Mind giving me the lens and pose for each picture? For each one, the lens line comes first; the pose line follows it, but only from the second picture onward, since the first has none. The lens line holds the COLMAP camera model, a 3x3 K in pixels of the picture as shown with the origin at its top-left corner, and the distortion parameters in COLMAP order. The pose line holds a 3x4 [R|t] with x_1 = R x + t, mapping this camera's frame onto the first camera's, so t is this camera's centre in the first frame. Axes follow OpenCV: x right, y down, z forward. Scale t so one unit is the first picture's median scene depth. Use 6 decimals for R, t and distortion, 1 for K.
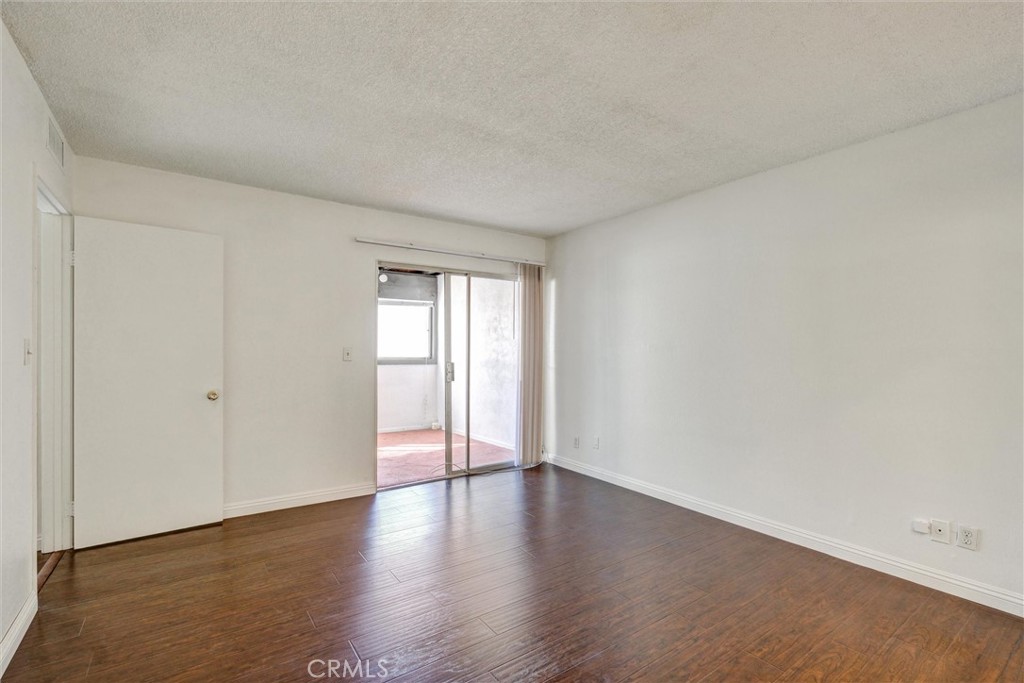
lens RADIAL K [[456.4, 0, 509.6], [0, 456.4, 345.9], [0, 0, 1]] dist [-0.003873, 0.000241]
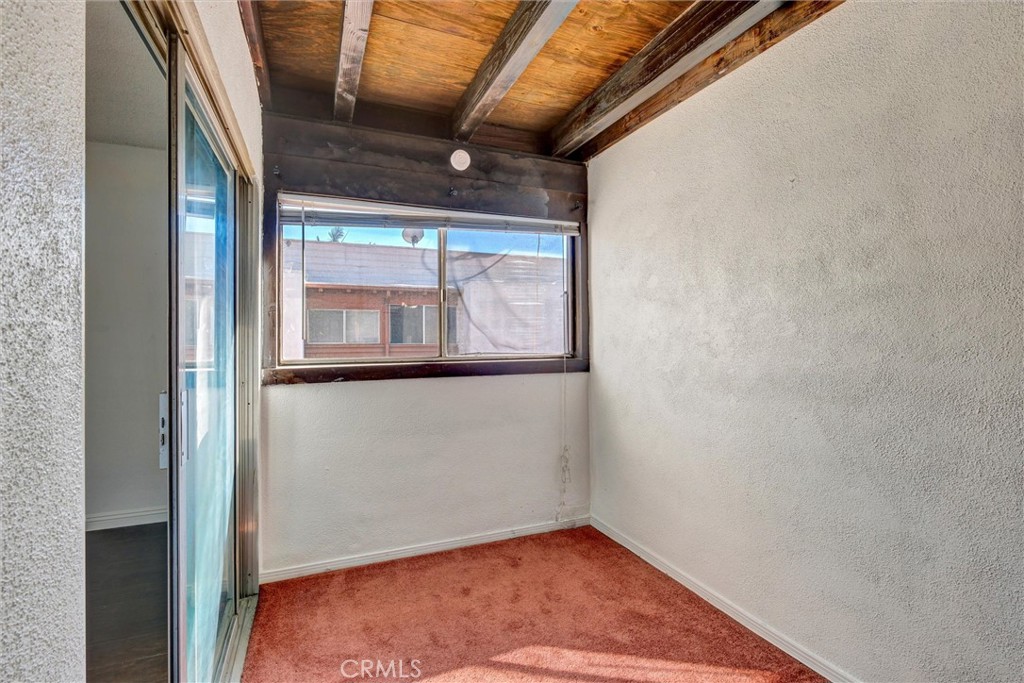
lens RADIAL K [[456.4, 0, 513.2], [0, 456.4, 339.6], [0, 0, 1]] dist [-0.003873, 0.000241]
pose [[0.979991, -0.005808, -0.198959, -0.144577], [0.008174, 0.999905, 0.011077, 0.005742], [0.198876, -0.012482, 0.979945, 0.581309]]
